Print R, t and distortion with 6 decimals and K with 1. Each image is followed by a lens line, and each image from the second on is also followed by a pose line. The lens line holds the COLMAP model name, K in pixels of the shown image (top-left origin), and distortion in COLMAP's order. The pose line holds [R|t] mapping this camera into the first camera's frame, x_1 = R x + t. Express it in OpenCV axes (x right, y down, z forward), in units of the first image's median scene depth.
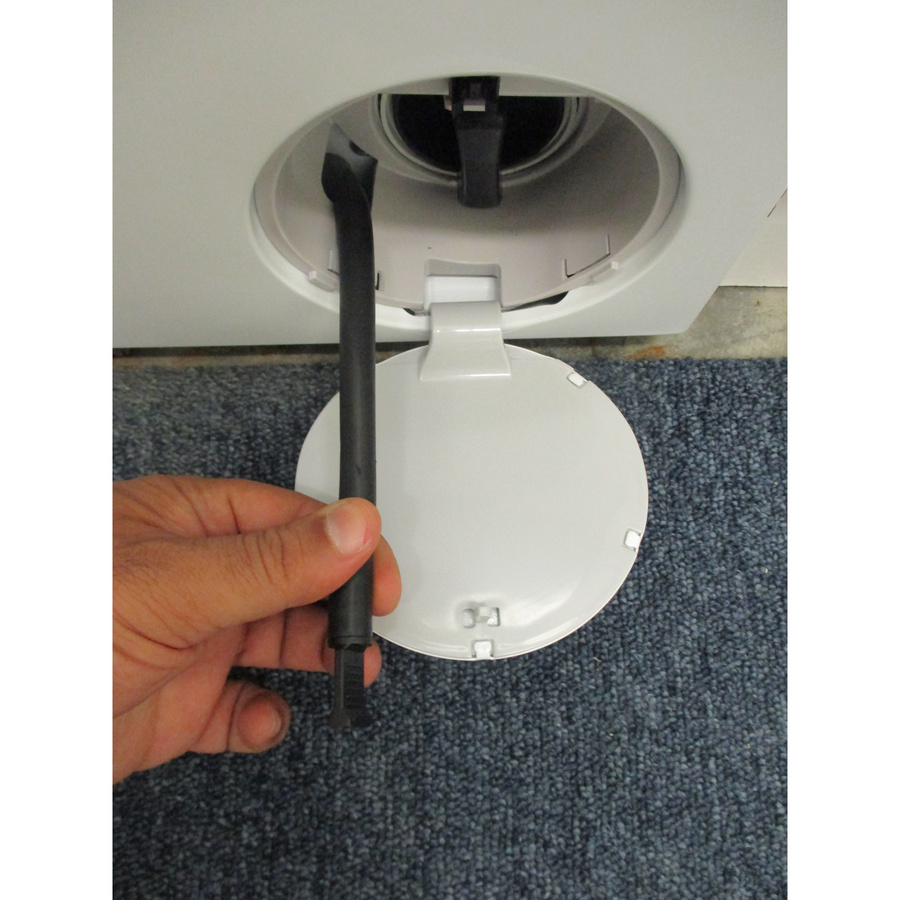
lens RADIAL K [[778.0, 0, 455.9], [0, 778.0, 447.6], [0, 0, 1]] dist [0.004908, 0.008411]
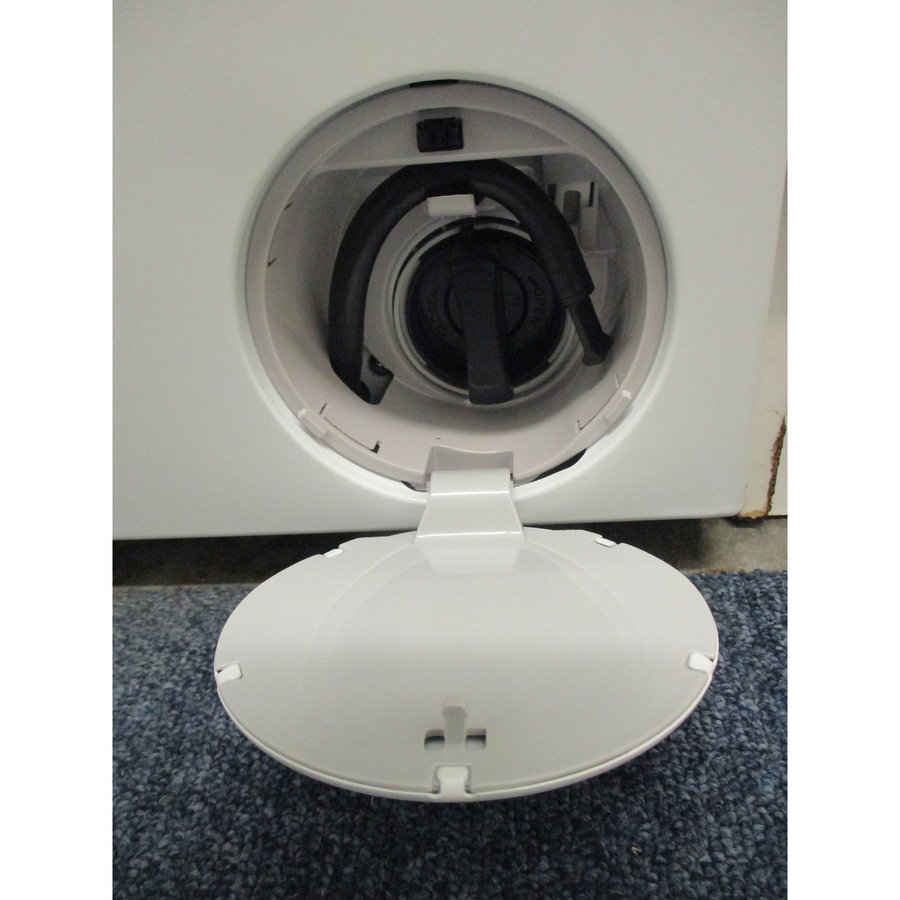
lens RADIAL K [[778.0, 0, 455.4], [0, 778.0, 443.8], [0, 0, 1]] dist [0.004908, 0.008411]
pose [[0.991720, -0.043894, -0.120682, 0.094411], [-0.052522, 0.718929, -0.693096, 0.379020], [0.117185, 0.693696, 0.710671, 0.305865]]
